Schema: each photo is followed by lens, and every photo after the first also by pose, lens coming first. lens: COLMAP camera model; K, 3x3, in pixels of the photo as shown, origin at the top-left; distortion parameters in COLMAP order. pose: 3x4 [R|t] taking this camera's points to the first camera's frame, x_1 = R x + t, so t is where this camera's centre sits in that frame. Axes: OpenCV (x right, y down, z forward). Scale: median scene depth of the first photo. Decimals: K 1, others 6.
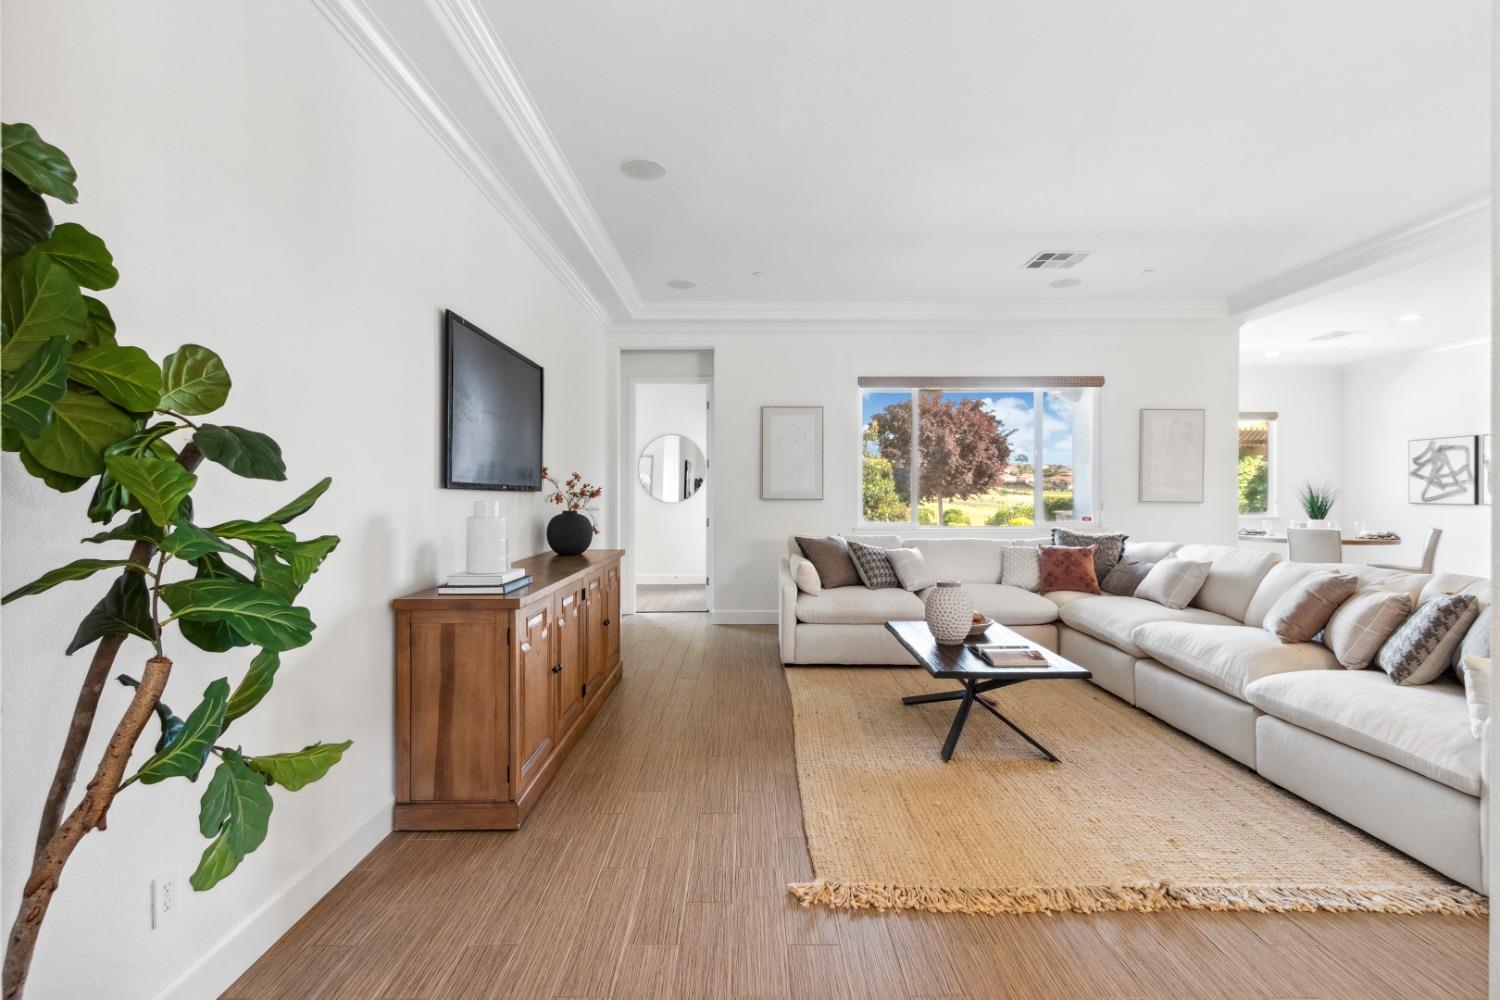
lens RADIAL K [[715.5, 0, 750.0], [0, 715.5, 500.0], [0, 0, 1]] dist [0.000303, -0.000497]
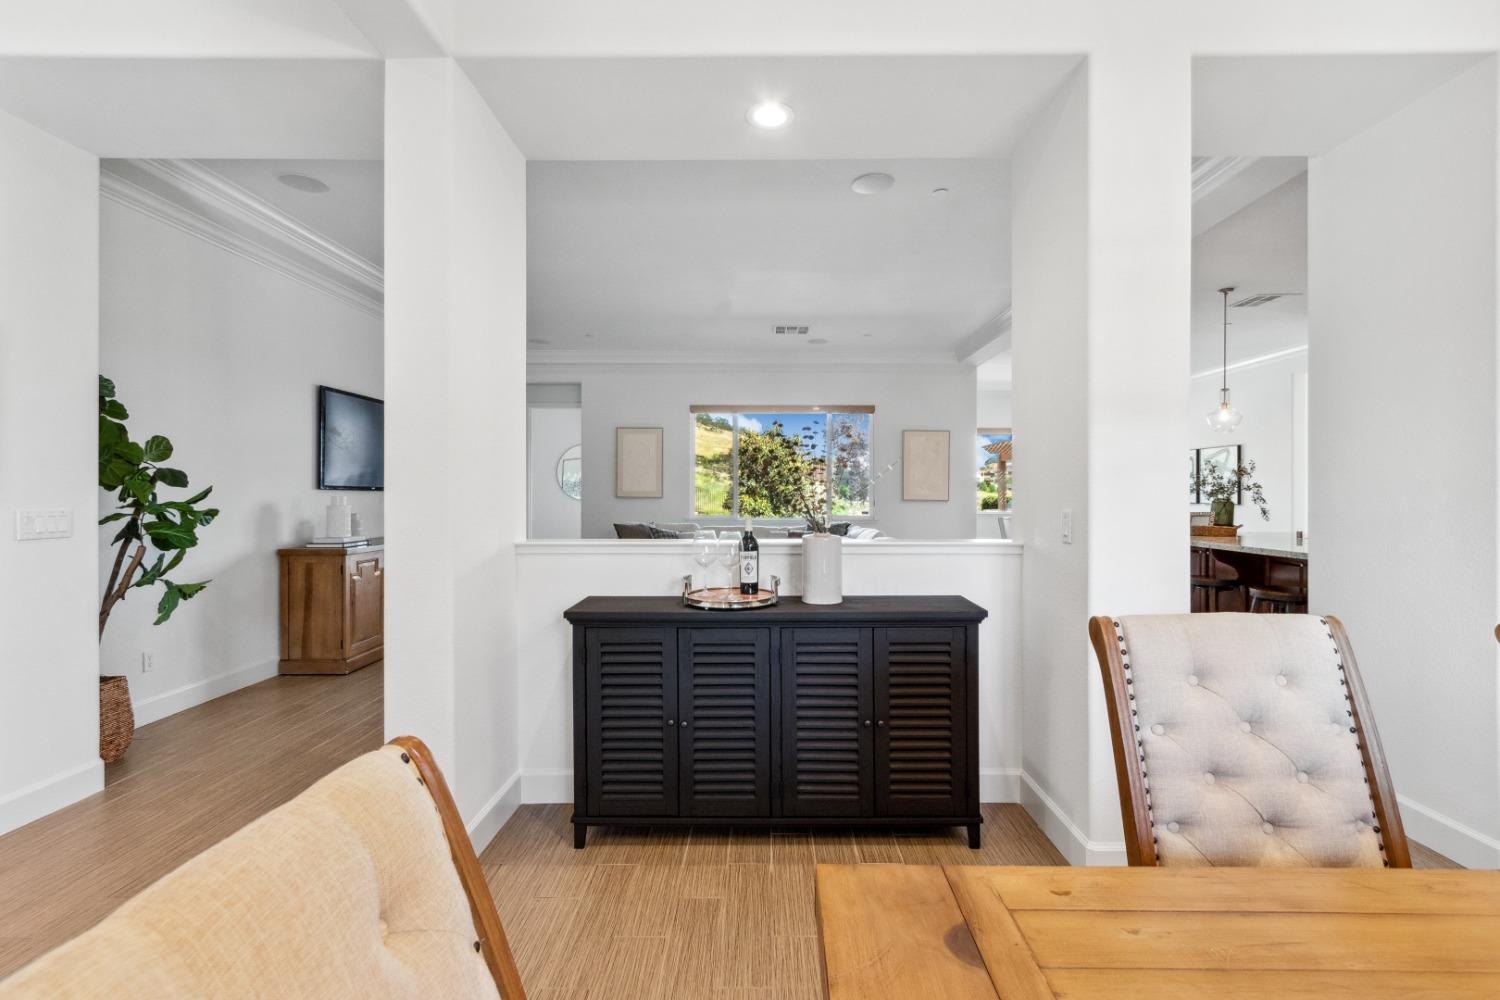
lens RADIAL K [[744.9, 0, 783.4], [0, 744.9, 504.3], [0, 0, 1]] dist [0.002058, 0.000980]
pose [[0.999971, 0.005689, -0.005124, 1.653891], [-0.005653, 0.999959, 0.007091, 0.004626], [0.005164, -0.007061, 0.999962, -1.862890]]
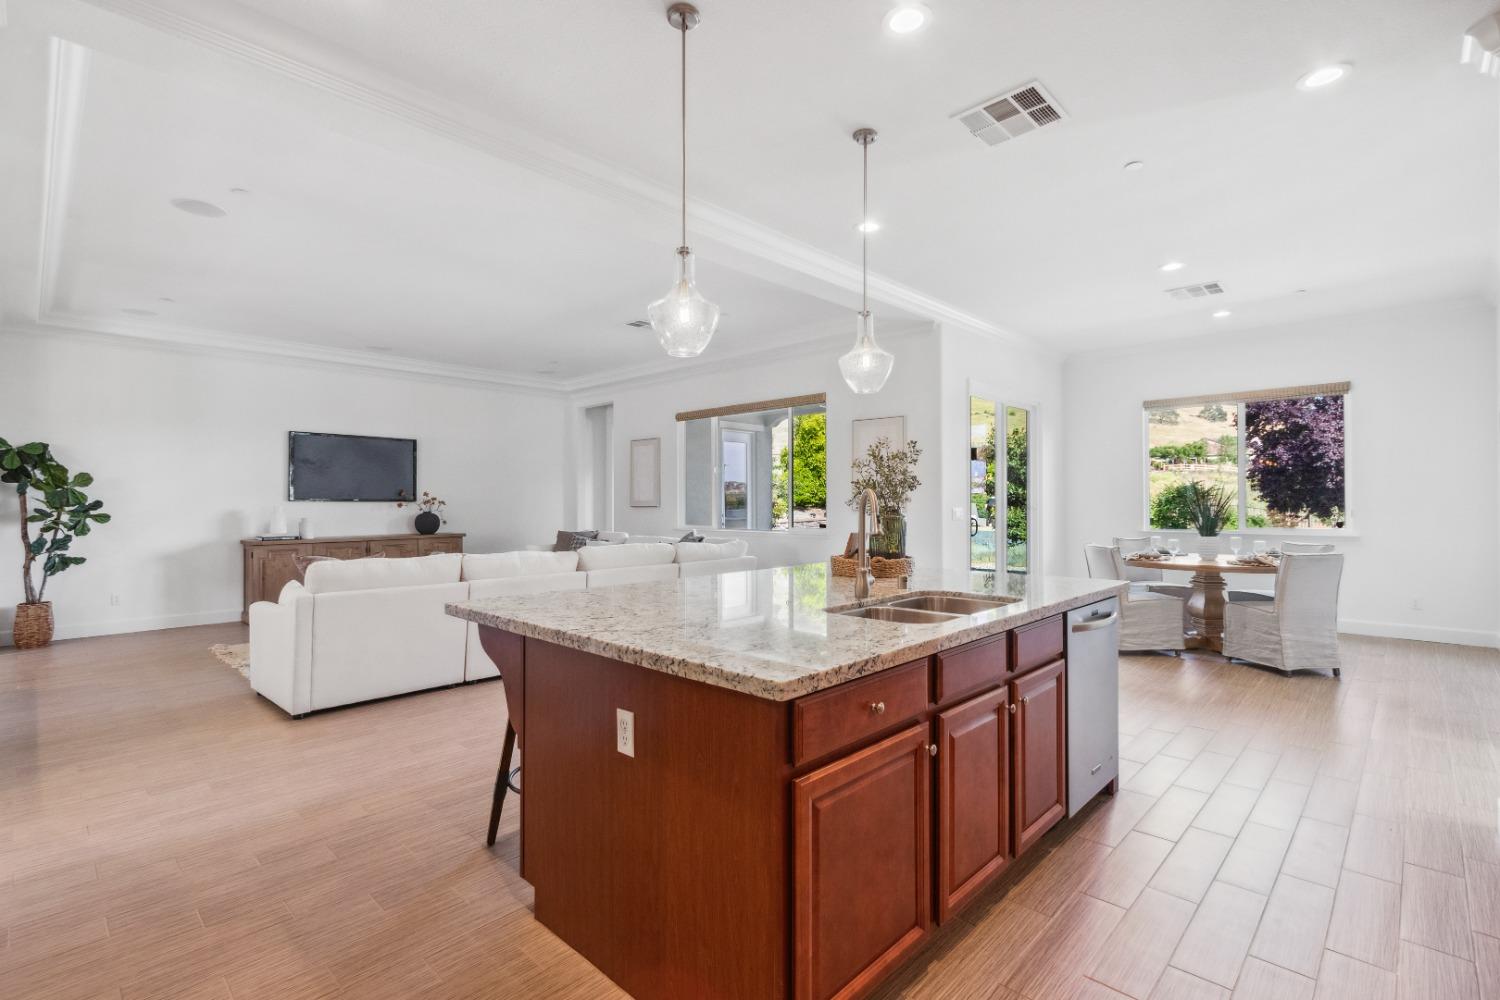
lens RADIAL K [[715.5, 0, 750.0], [0, 715.5, 500.0], [0, 0, 1]] dist [0.000303, -0.000497]
pose [[0.728847, -0.001077, -0.684675, 5.756144], [-0.005257, 0.999960, -0.007168, -0.020544], [0.684656, 0.008823, 0.728813, 0.652871]]
